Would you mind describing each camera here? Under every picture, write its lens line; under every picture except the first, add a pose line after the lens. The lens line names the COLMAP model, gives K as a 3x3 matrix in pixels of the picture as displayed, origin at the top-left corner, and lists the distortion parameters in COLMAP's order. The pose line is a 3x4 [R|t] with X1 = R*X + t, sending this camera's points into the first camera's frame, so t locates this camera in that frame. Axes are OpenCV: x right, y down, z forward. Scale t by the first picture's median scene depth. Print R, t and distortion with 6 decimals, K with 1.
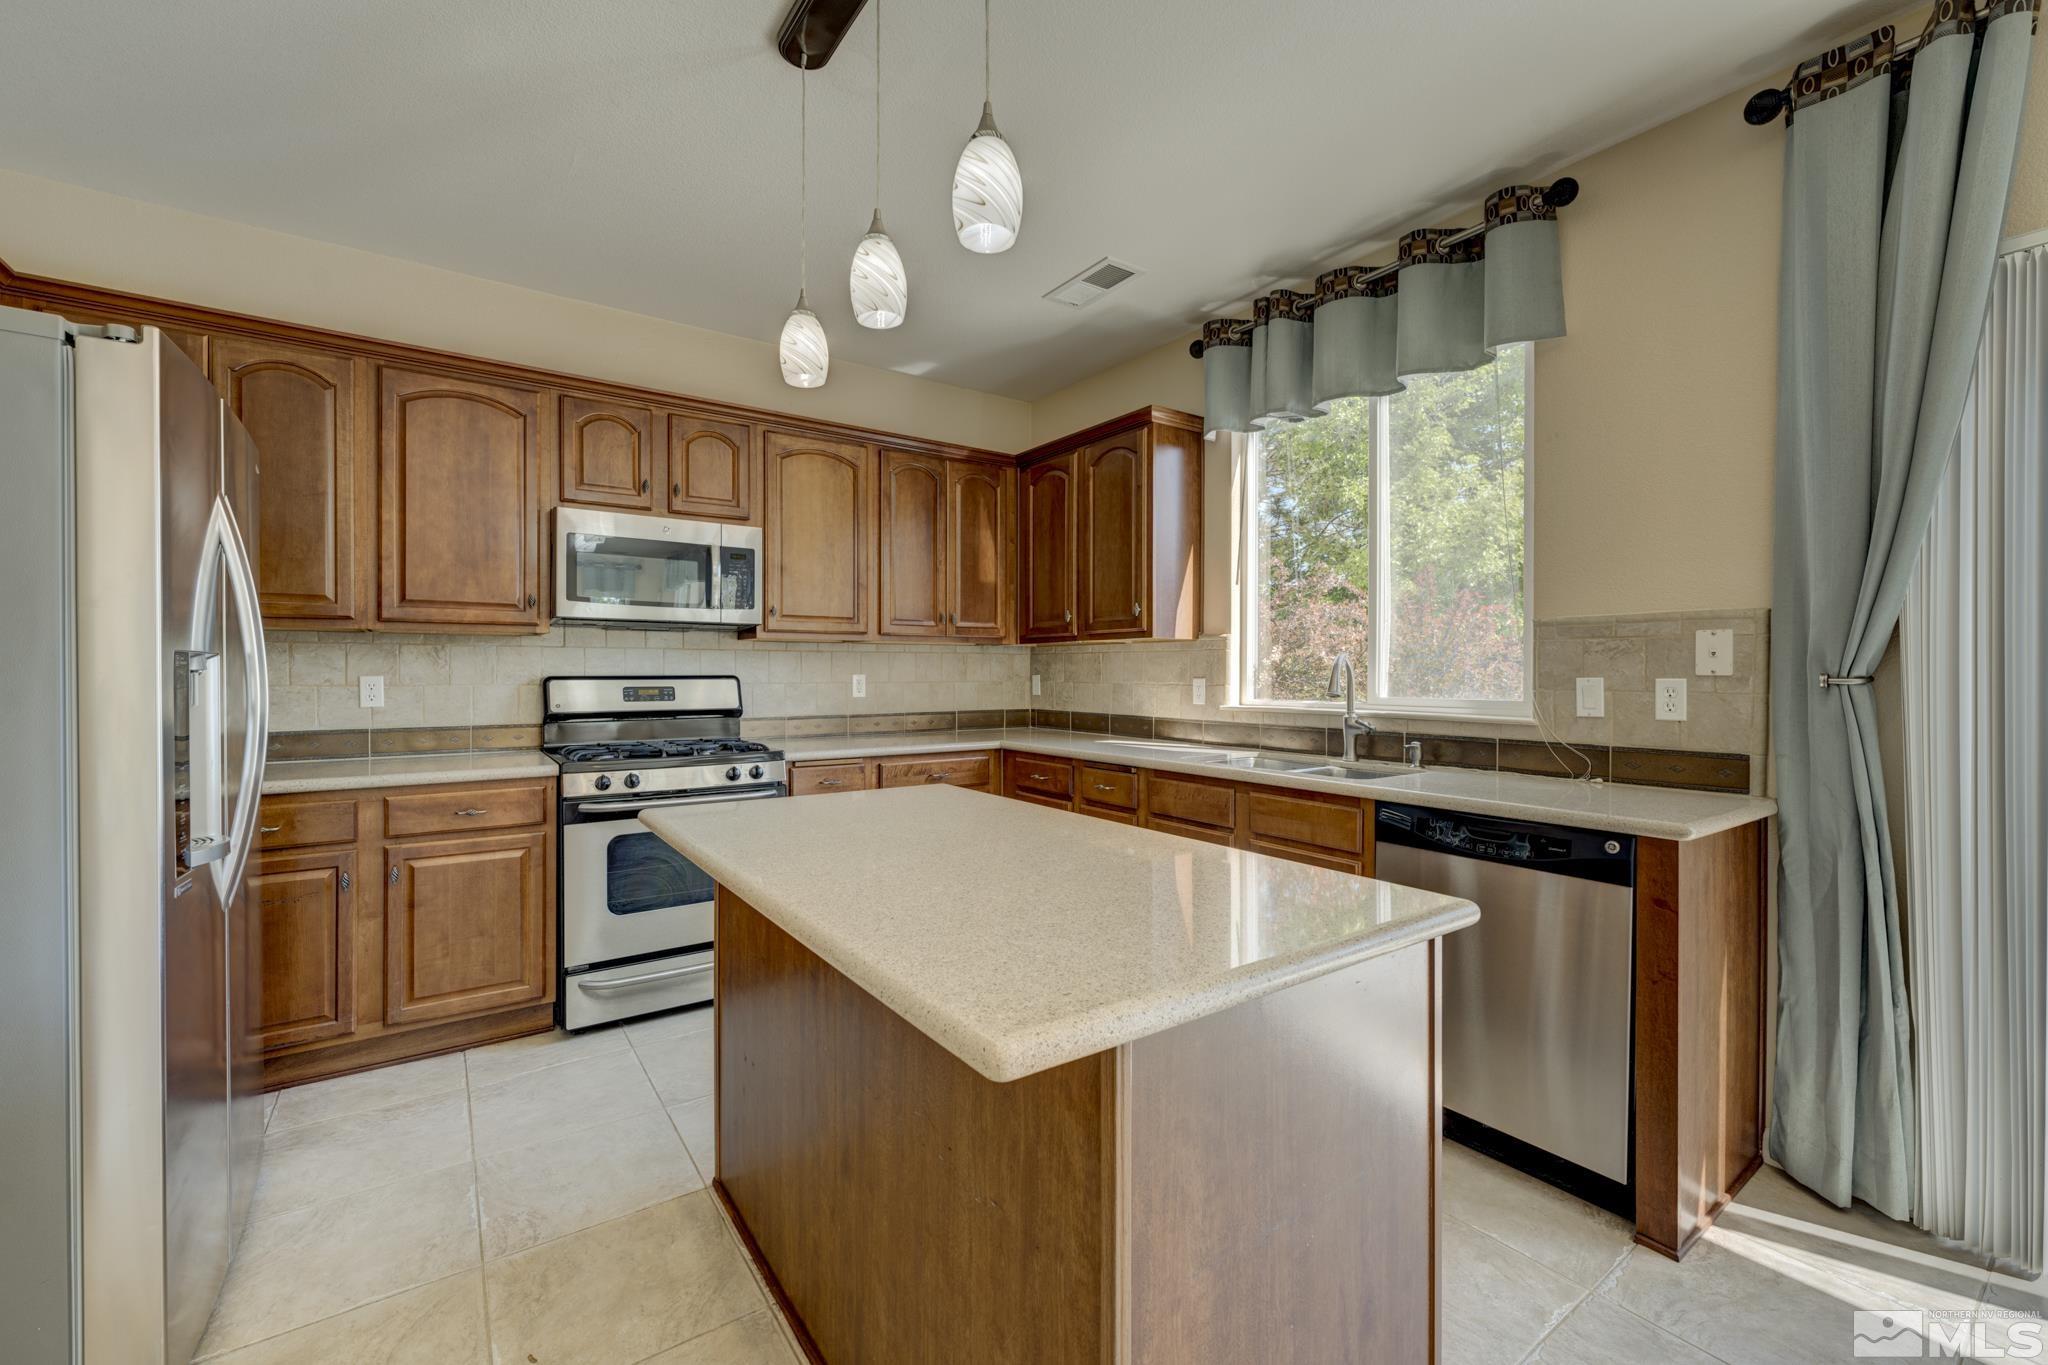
lens RADIAL K [[826.0, 0, 1004.7], [0, 826.0, 673.9], [0, 0, 1]] dist [-0.000853, 0.000226]
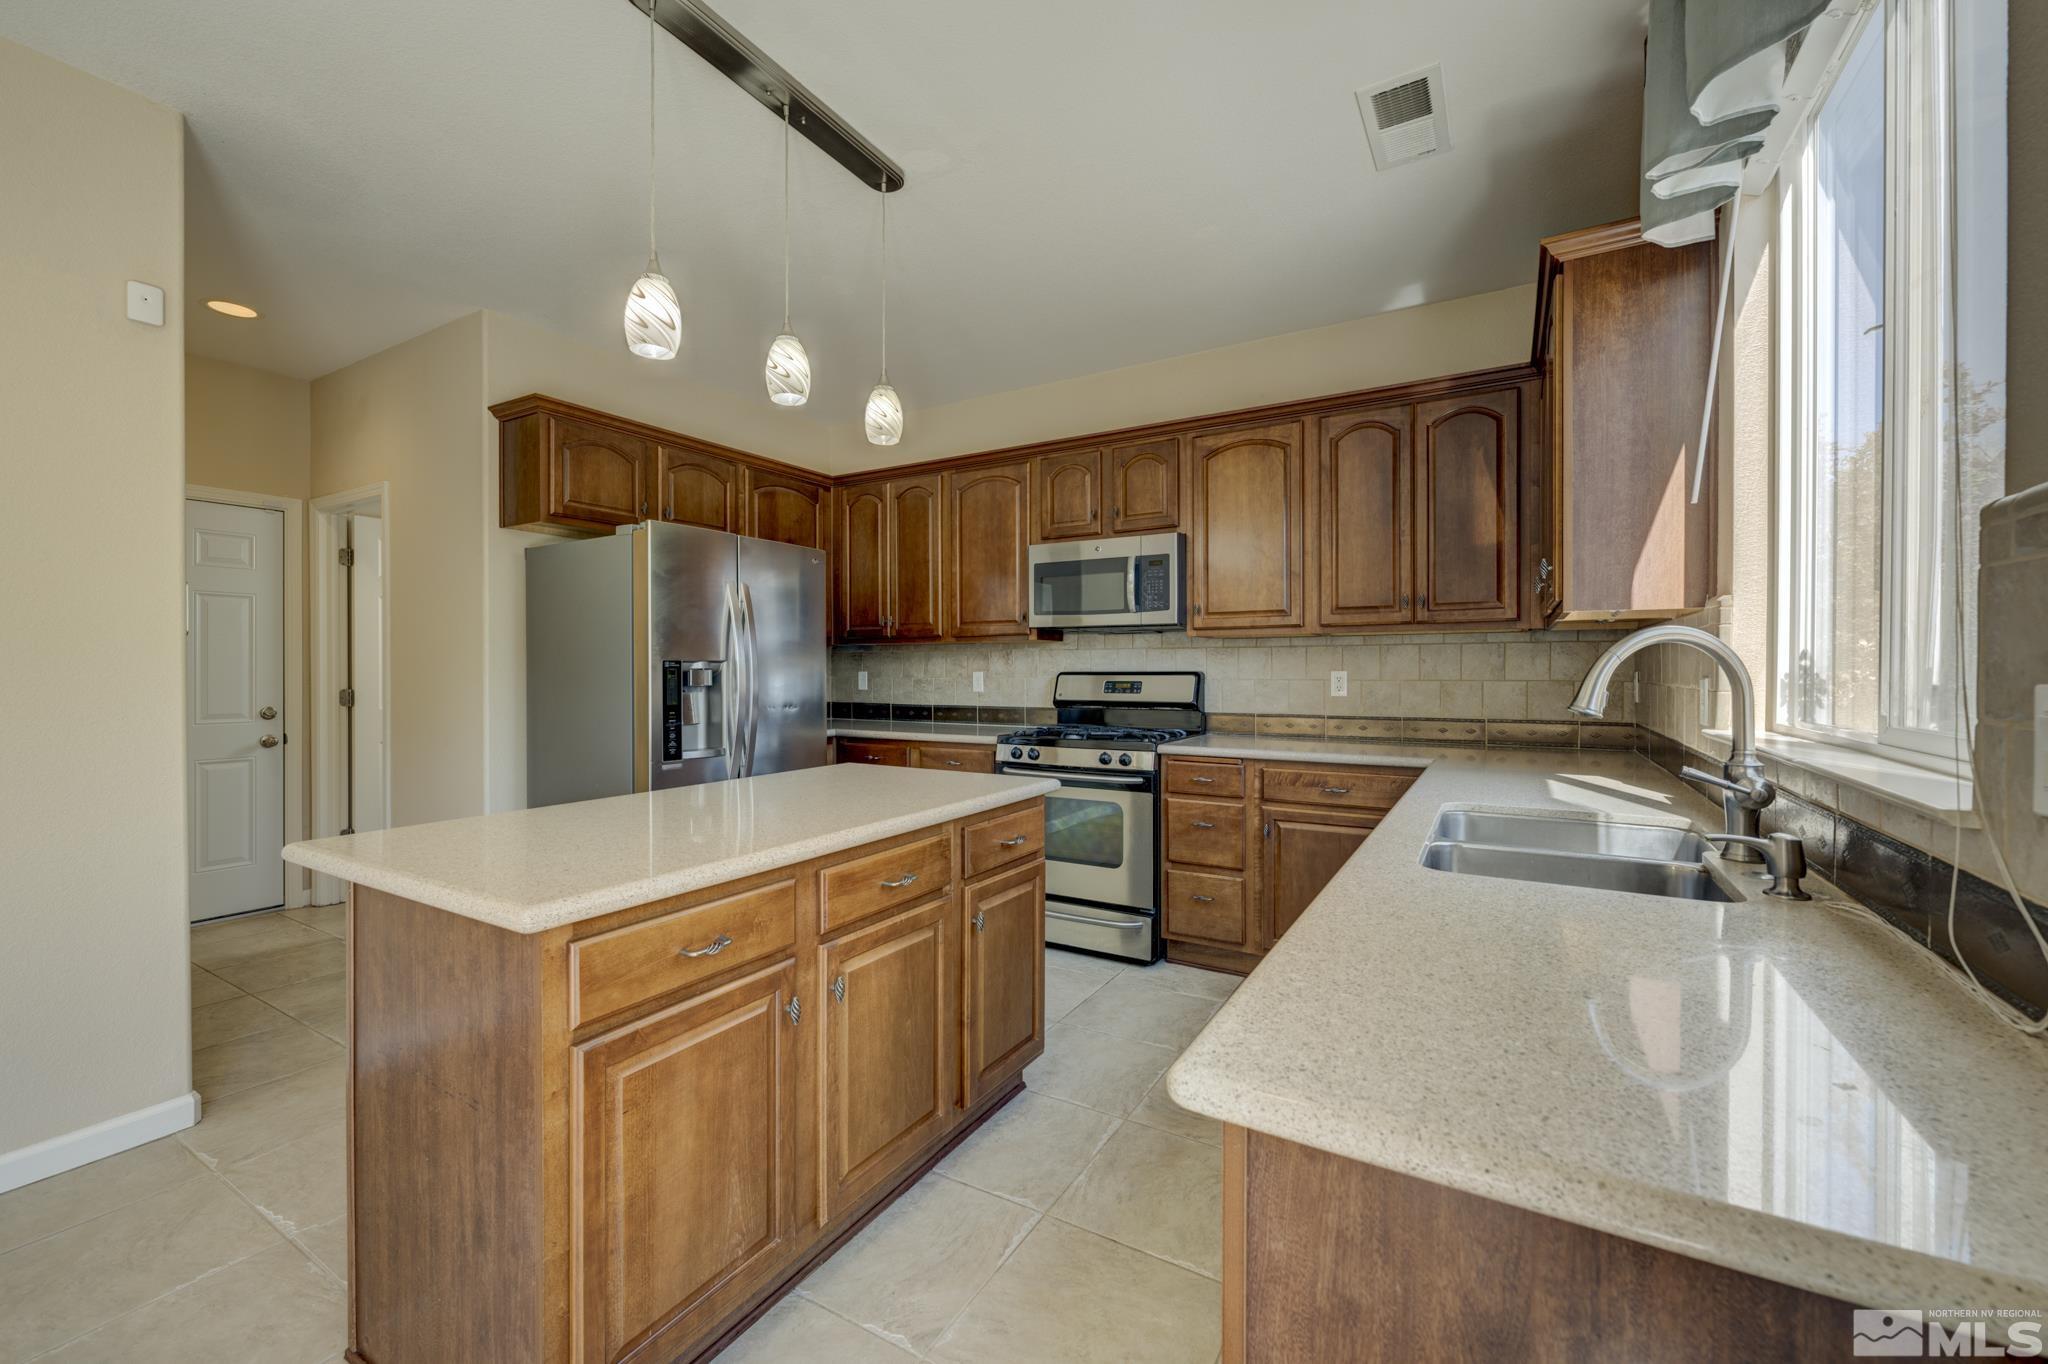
lens RADIAL K [[826.0, 0, 1031.3], [0, 826.0, 677.7], [0, 0, 1]] dist [-0.000853, 0.000226]
pose [[0.418872, 0.005976, -0.908026, 0.712162], [-0.002653, 0.999982, 0.005358, 0.005203], [0.908042, 0.000165, 0.418880, 0.468734]]
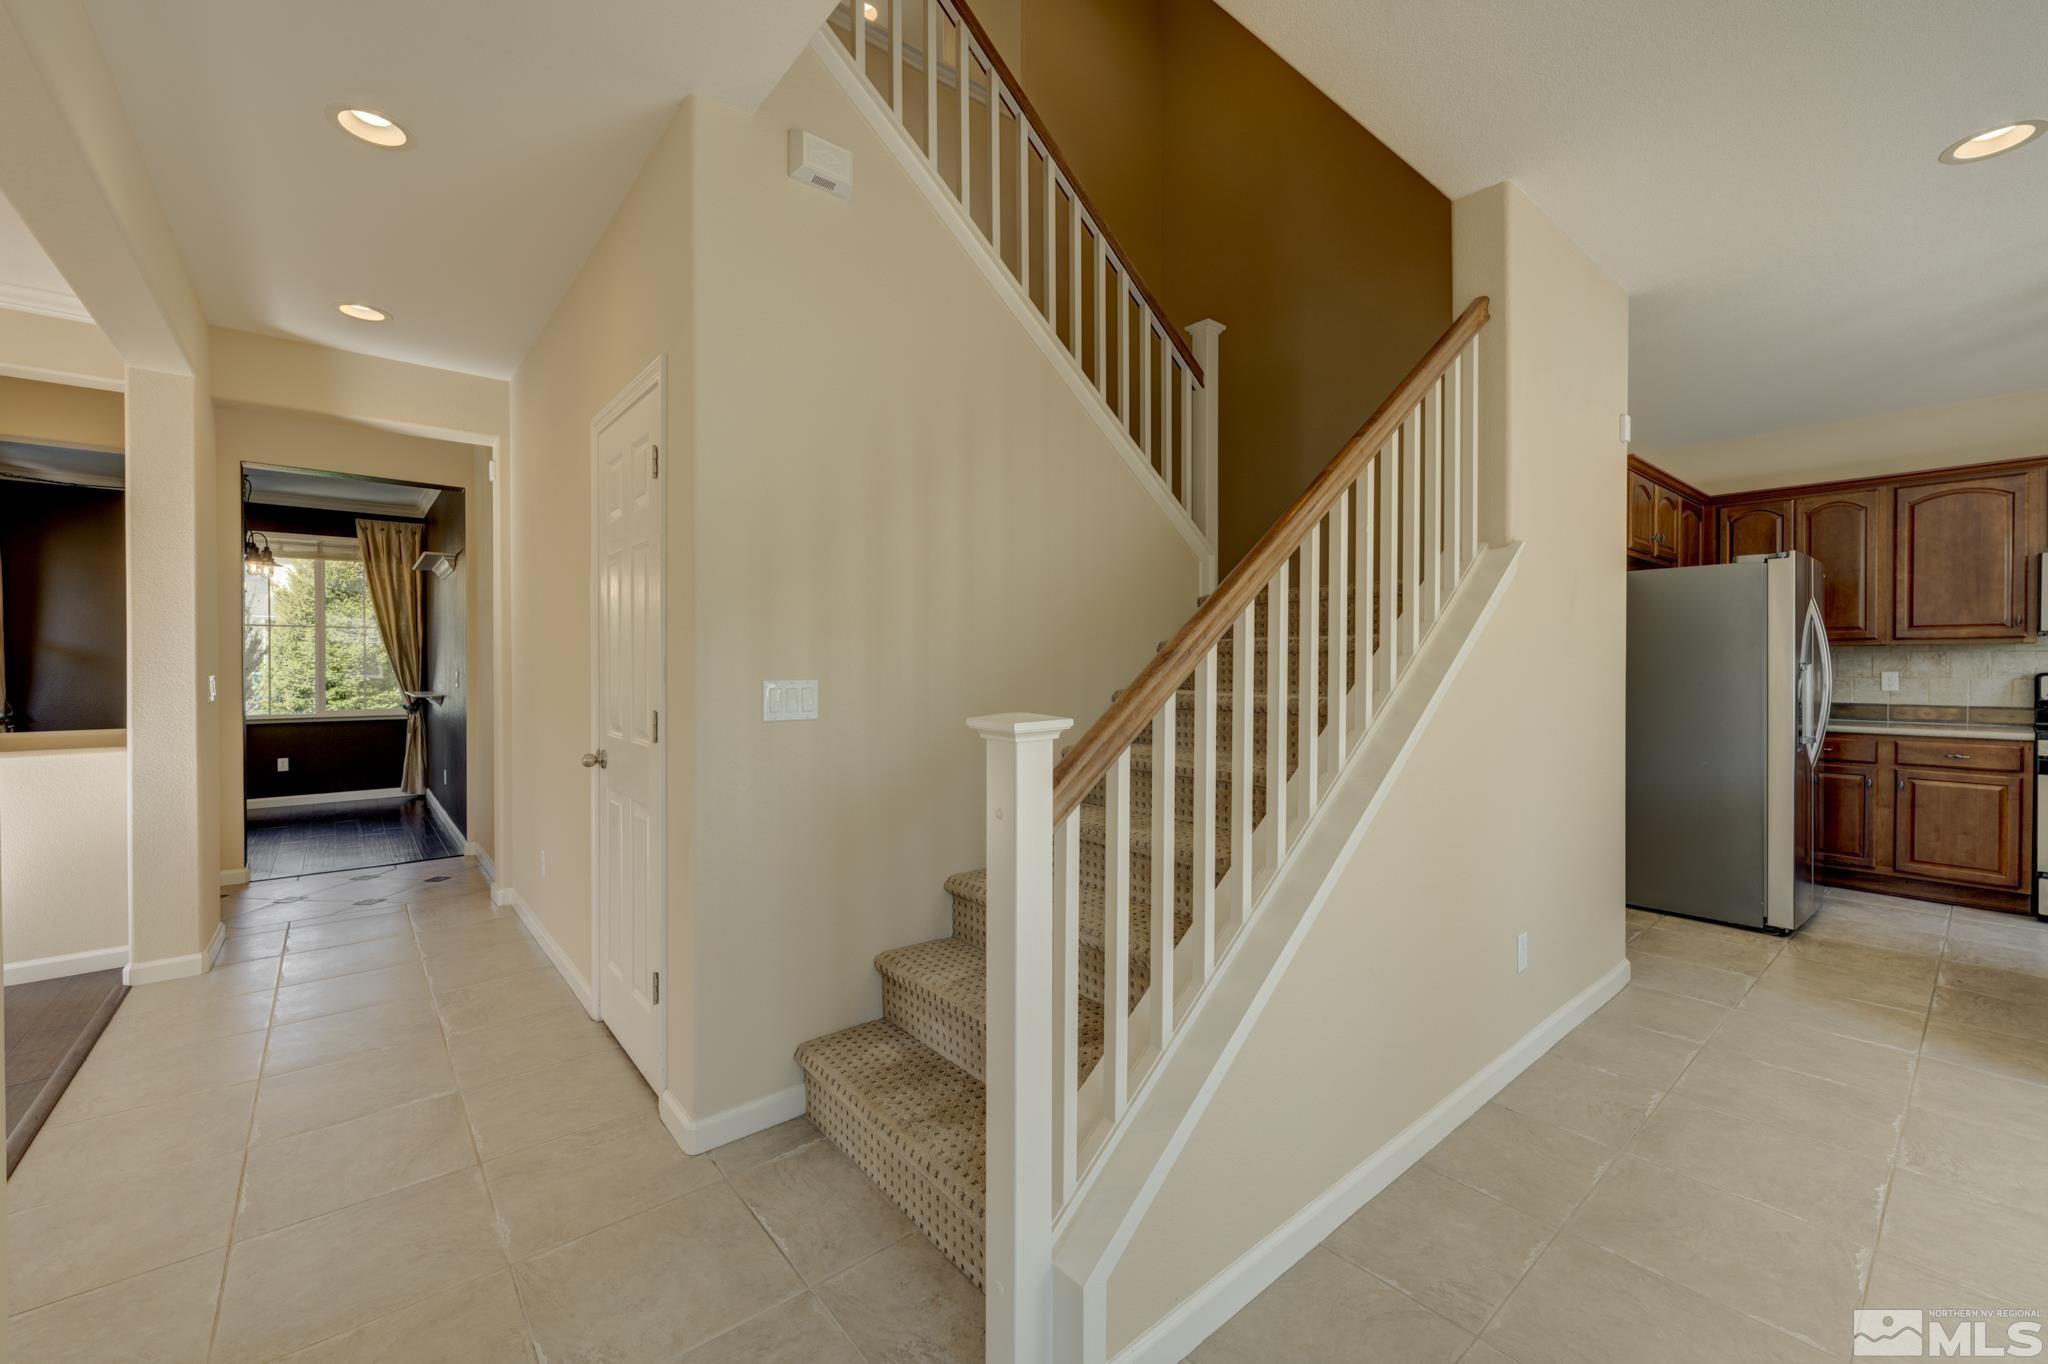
lens RADIAL K [[826.0, 0, 1009.1], [0, 826.0, 672.4], [0, 0, 1]] dist [-0.000853, 0.000226]
pose [[0.085633, 0.007223, -0.996301, 0.750863], [-0.000936, 0.999974, 0.007169, -0.007118], [0.996326, 0.000319, 0.085637, -0.925114]]
